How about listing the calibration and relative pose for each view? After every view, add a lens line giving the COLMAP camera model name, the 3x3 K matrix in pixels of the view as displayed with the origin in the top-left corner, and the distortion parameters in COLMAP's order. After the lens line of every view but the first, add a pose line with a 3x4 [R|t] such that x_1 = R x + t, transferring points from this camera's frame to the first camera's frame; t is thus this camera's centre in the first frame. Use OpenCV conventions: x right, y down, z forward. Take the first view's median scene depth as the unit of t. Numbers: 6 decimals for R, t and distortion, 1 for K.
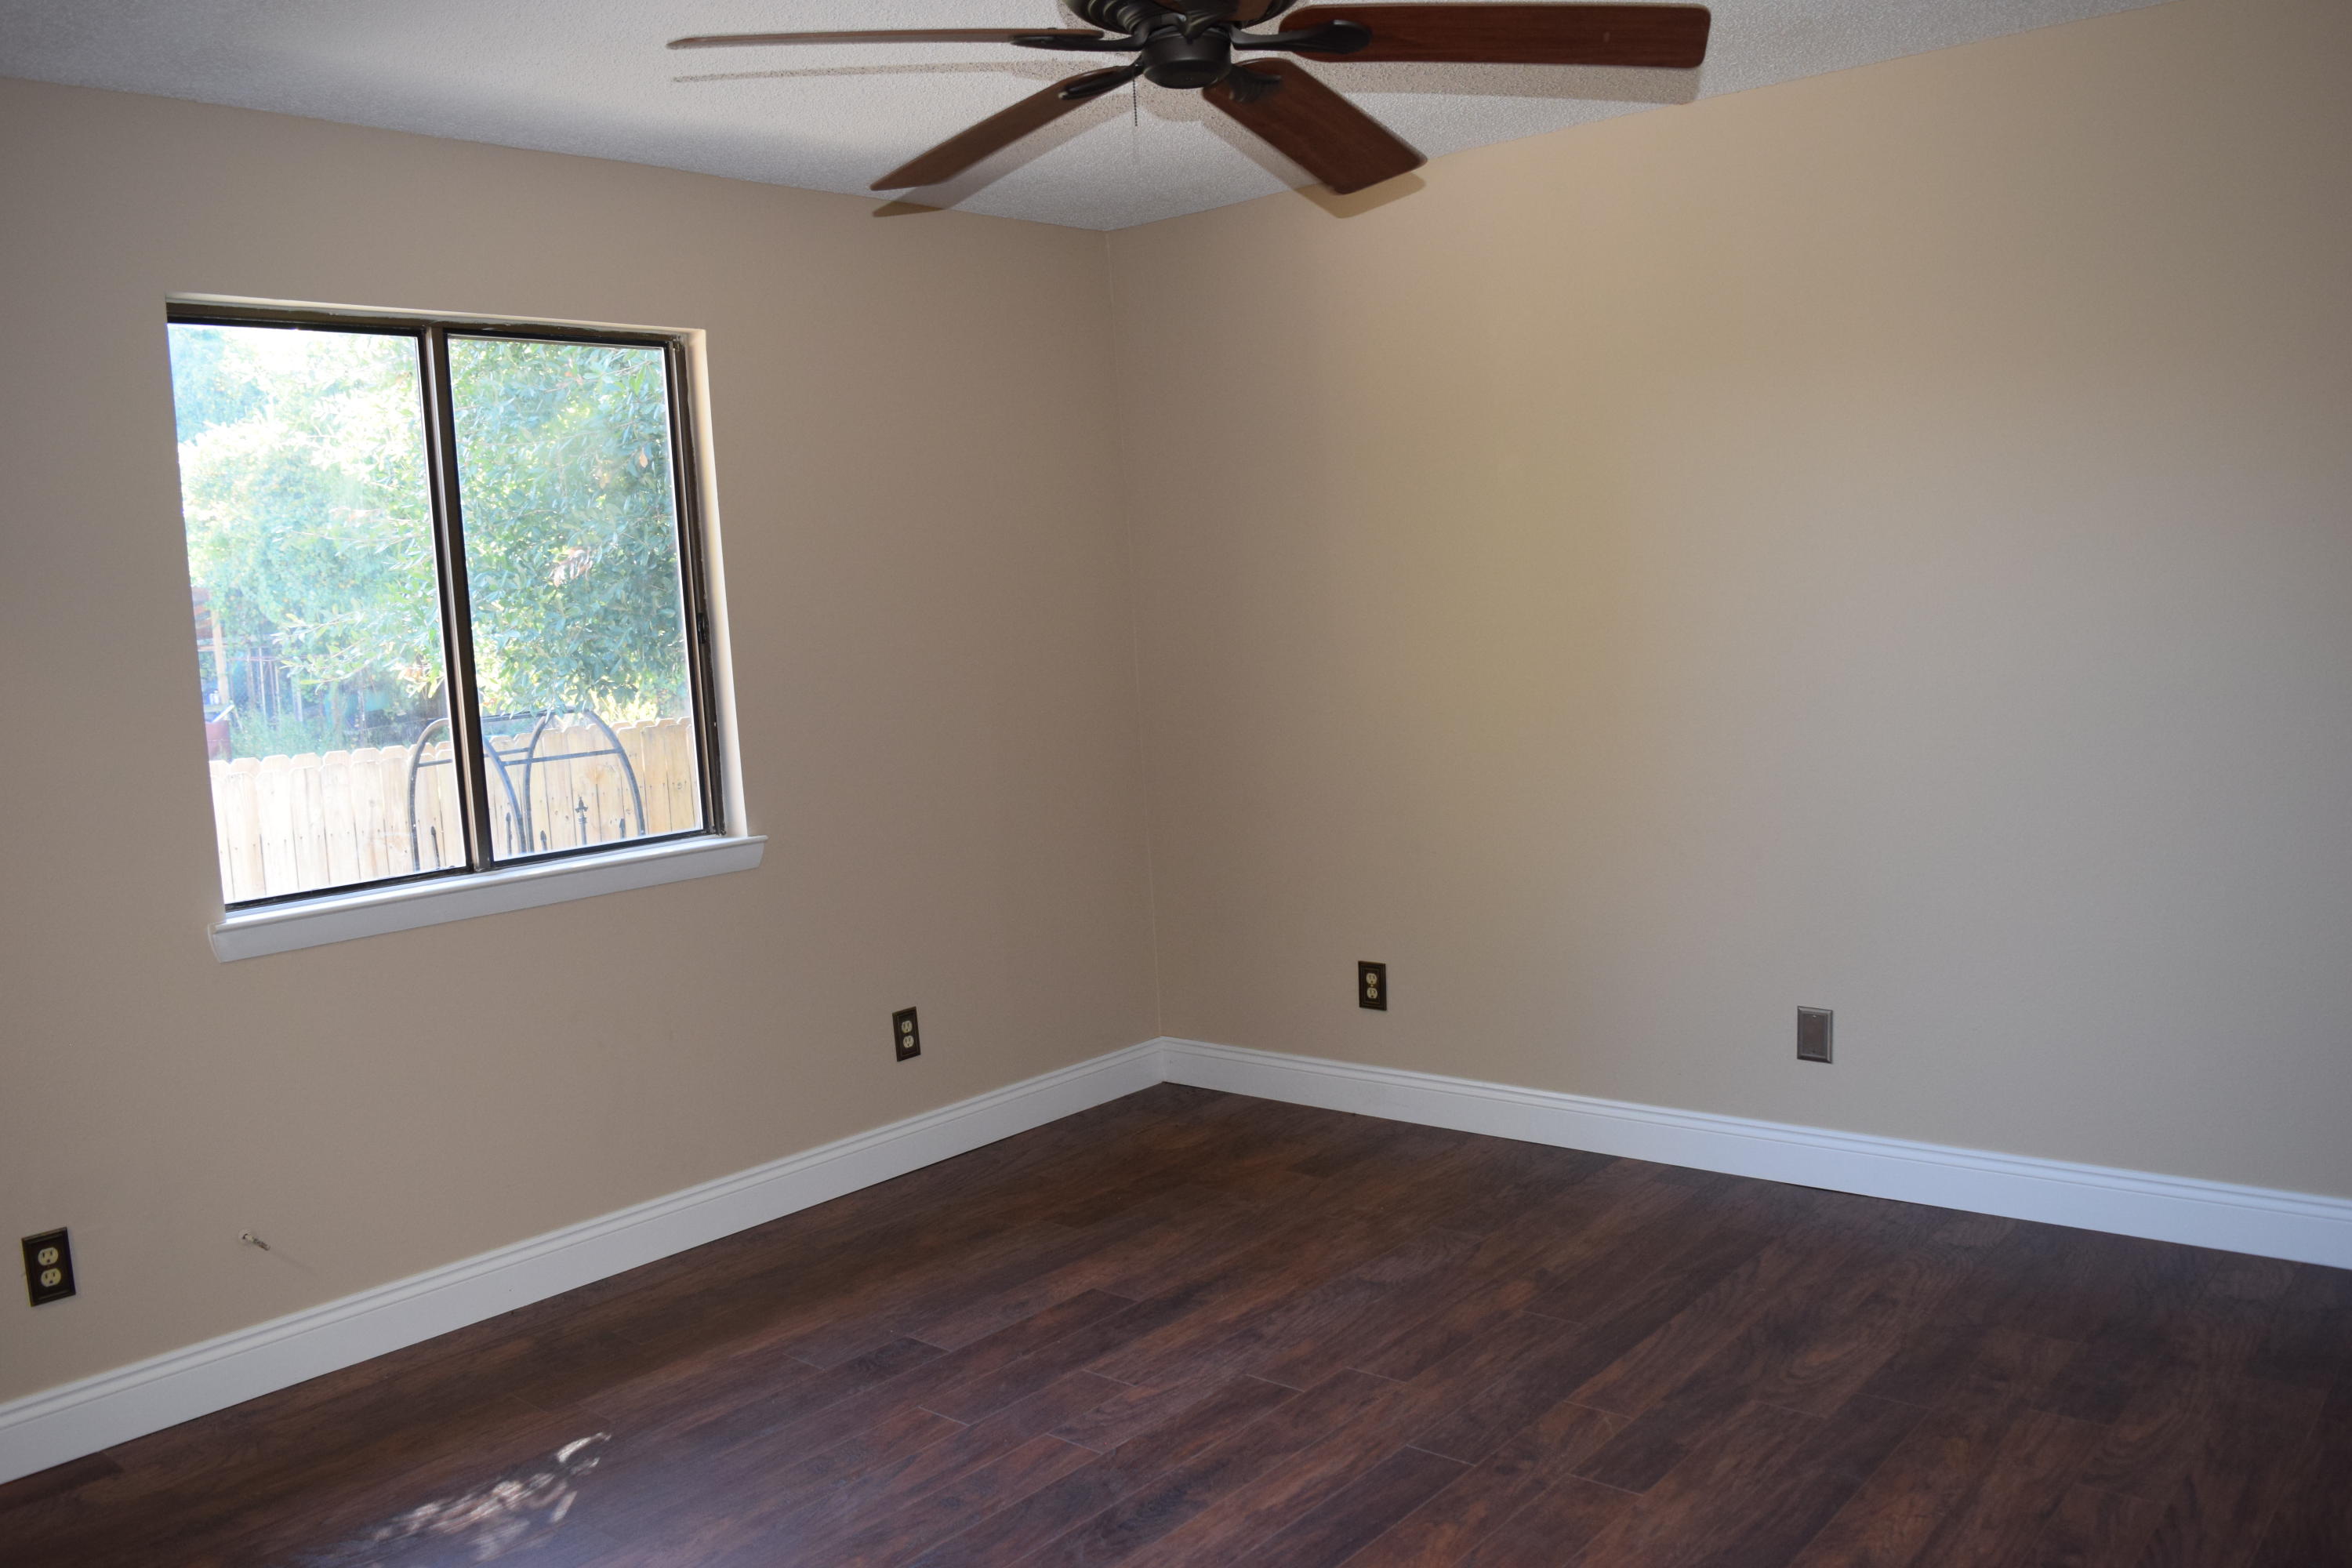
lens RADIAL K [[1857.5, 0, 1169.6], [0, 1857.5, 771.8], [0, 0, 1]] dist [-0.096210, 0.018948]
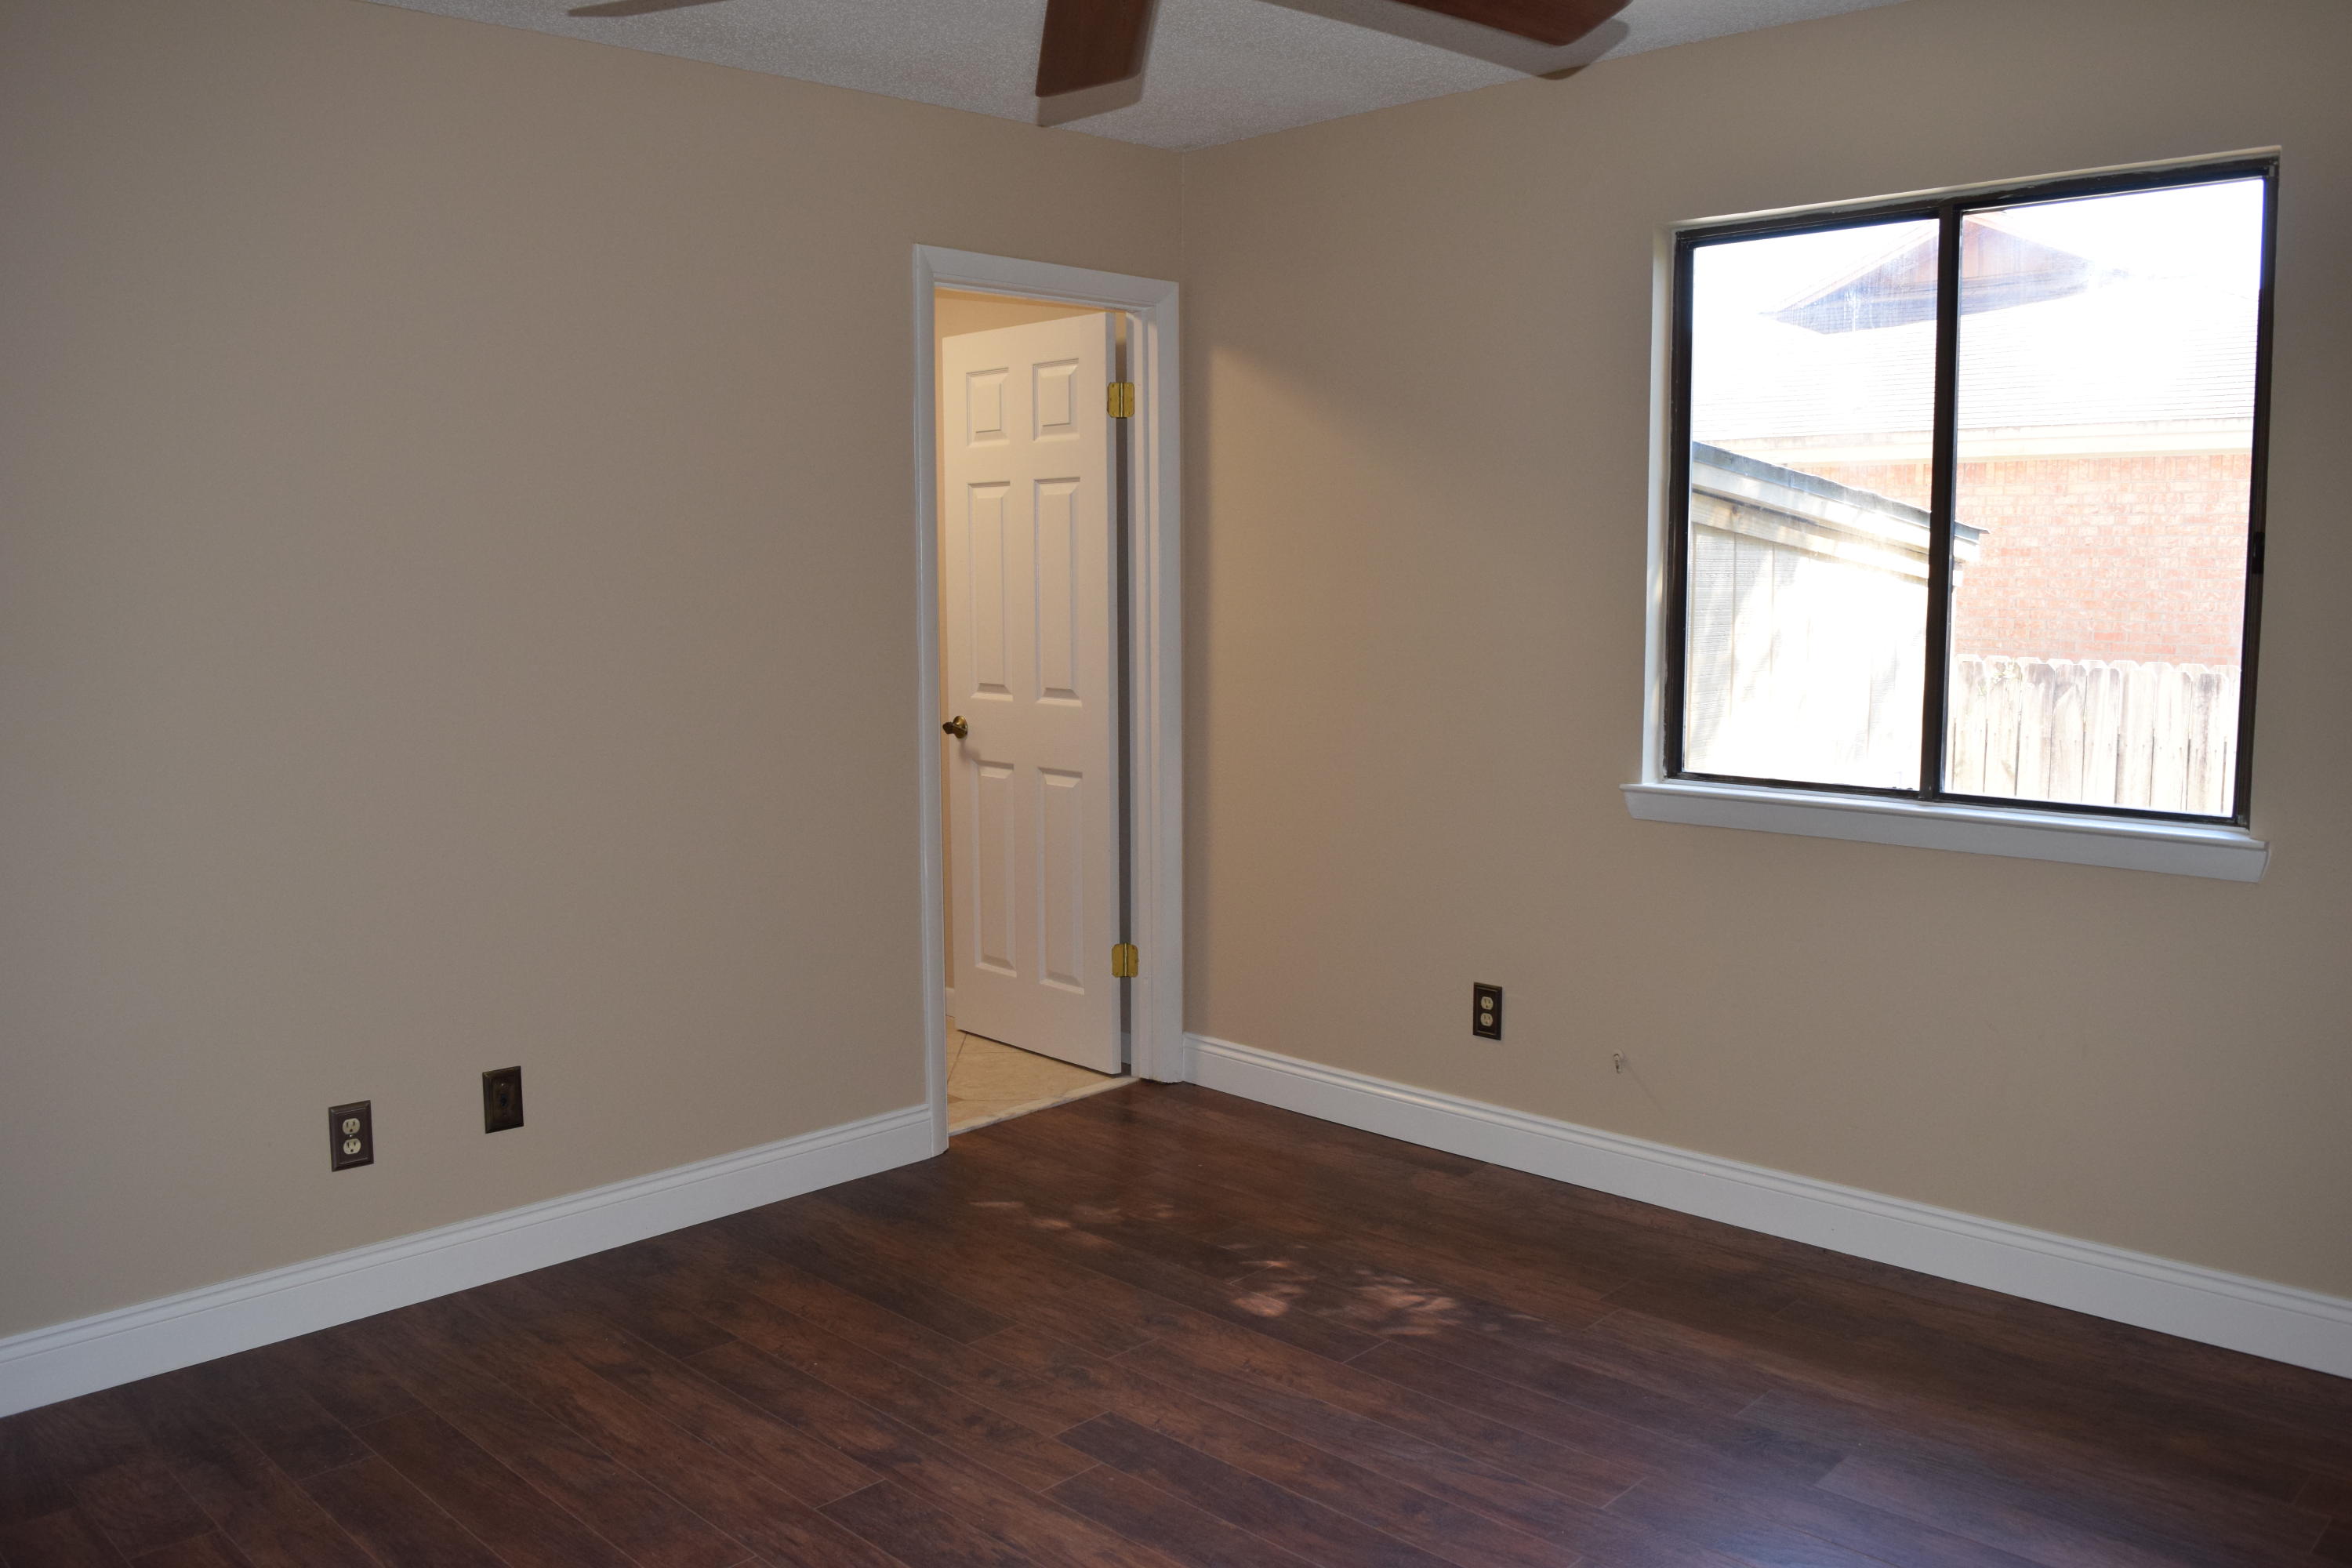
lens RADIAL K [[1857.5, 0, 1169.6], [0, 1857.5, 771.8], [0, 0, 1]] dist [-0.096210, 0.018948]
pose [[-0.061776, 0.172189, -0.983125, 0.590726], [-0.083903, 0.980624, 0.177024, -0.096437], [0.994557, 0.093423, -0.046132, 0.711552]]
